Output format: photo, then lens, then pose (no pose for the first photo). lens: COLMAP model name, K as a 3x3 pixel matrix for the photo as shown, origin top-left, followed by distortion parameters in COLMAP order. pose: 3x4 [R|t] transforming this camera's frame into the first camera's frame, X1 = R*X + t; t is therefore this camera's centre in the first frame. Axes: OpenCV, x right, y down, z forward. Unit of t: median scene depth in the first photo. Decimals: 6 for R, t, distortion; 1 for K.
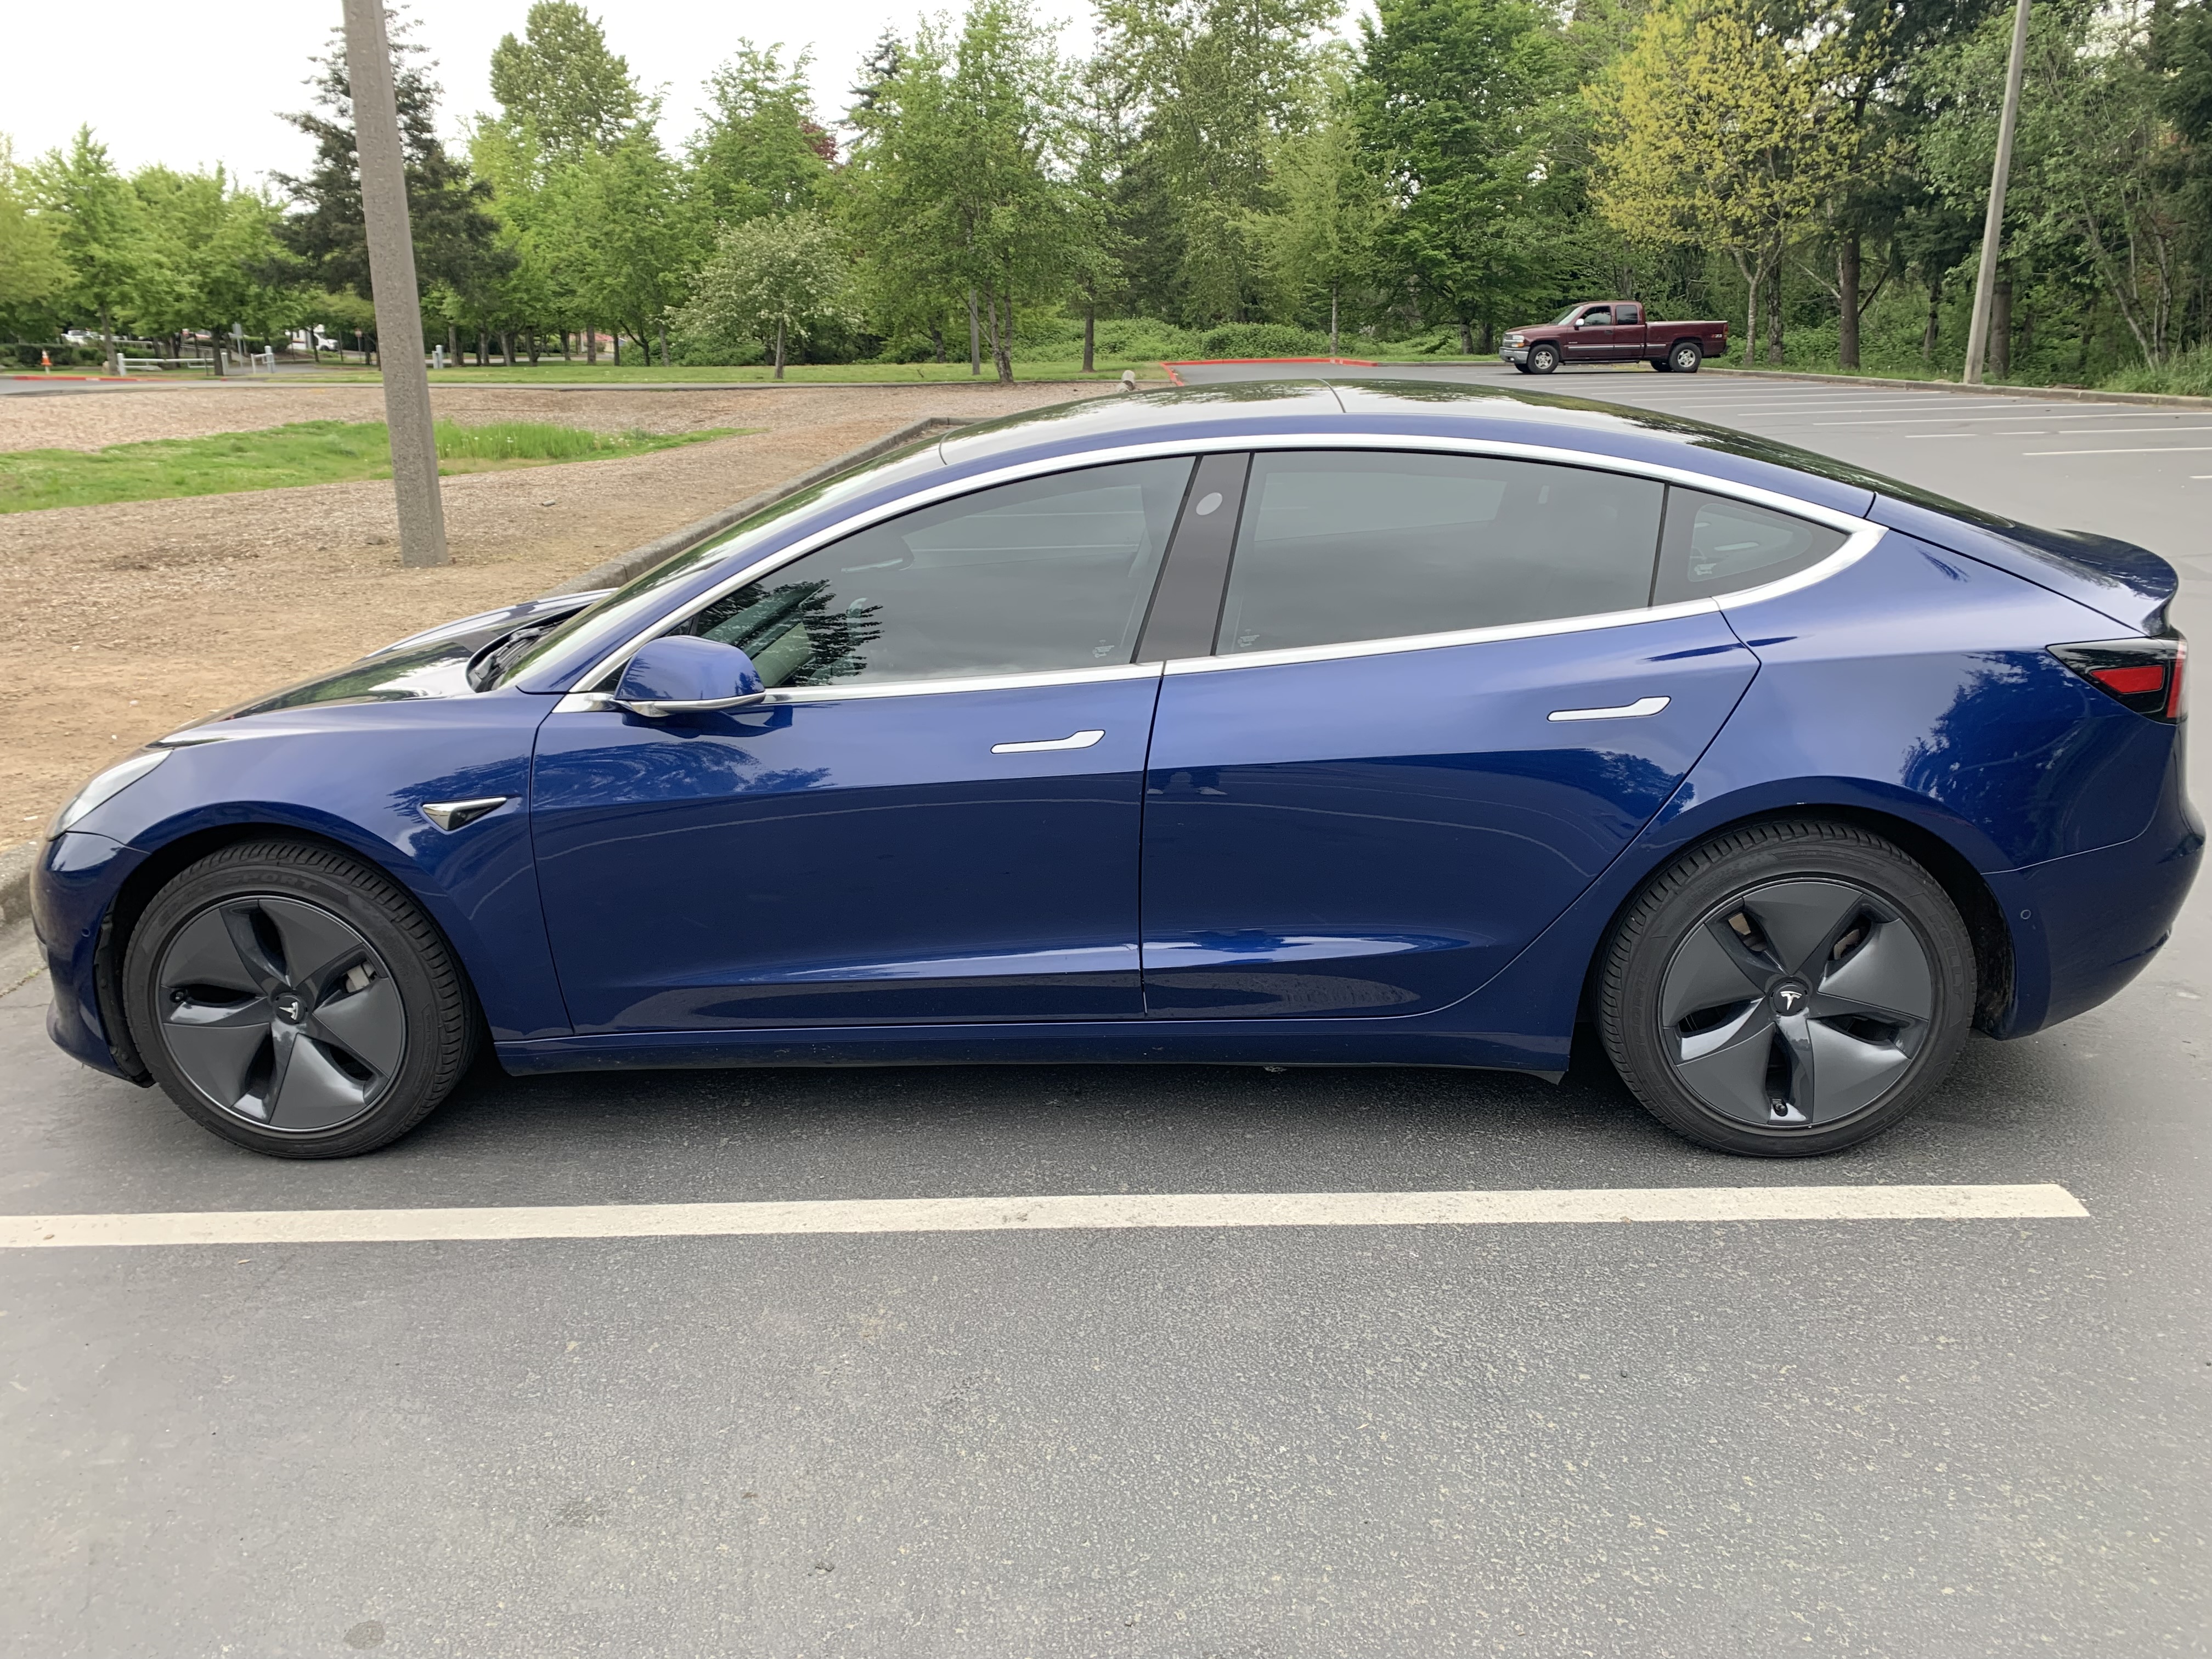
lens RADIAL K [[1641.3, 0, 1106.0], [0, 1641.3, 829.5], [0, 0, 1]] dist [0.003808, -0.002803]
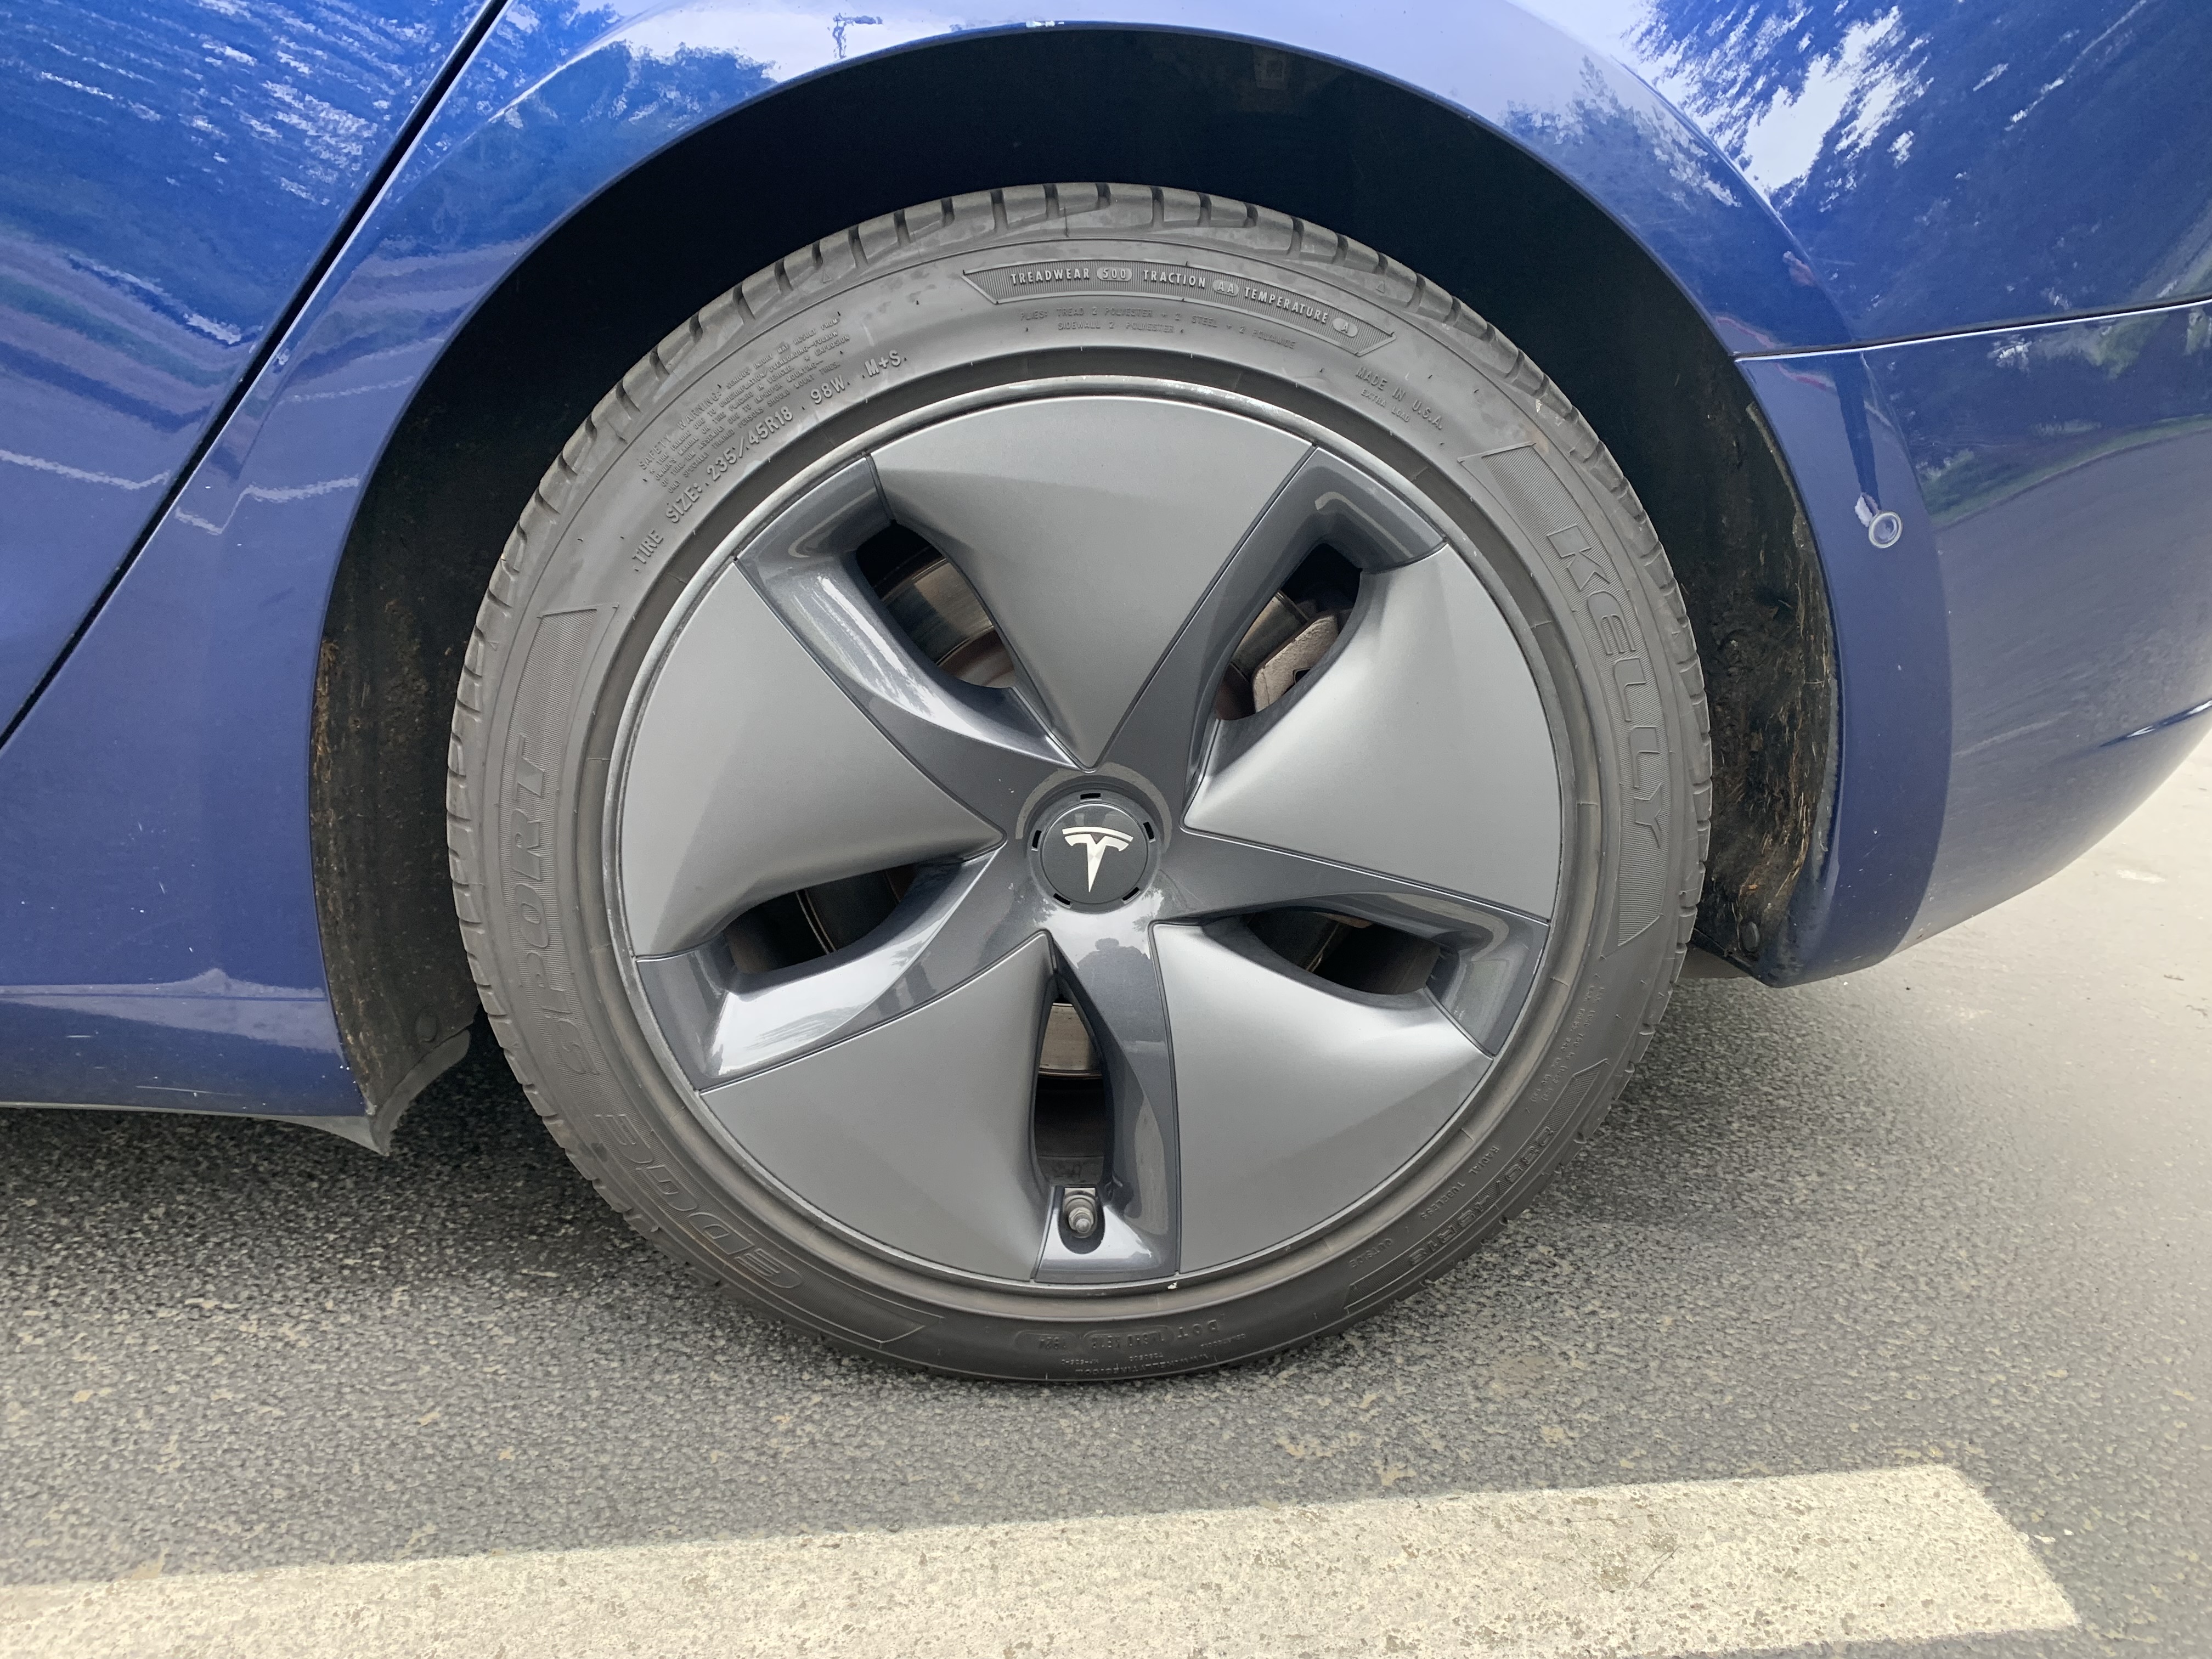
lens RADIAL K [[1641.3, 0, 1106.0], [0, 1641.3, 829.5], [0, 0, 1]] dist [0.003808, -0.002803]
pose [[0.991357, 0.000003, 0.131193, 0.381713], [-0.005285, 0.999189, 0.039911, 0.087802], [-0.131087, -0.040259, 0.990553, 0.718788]]
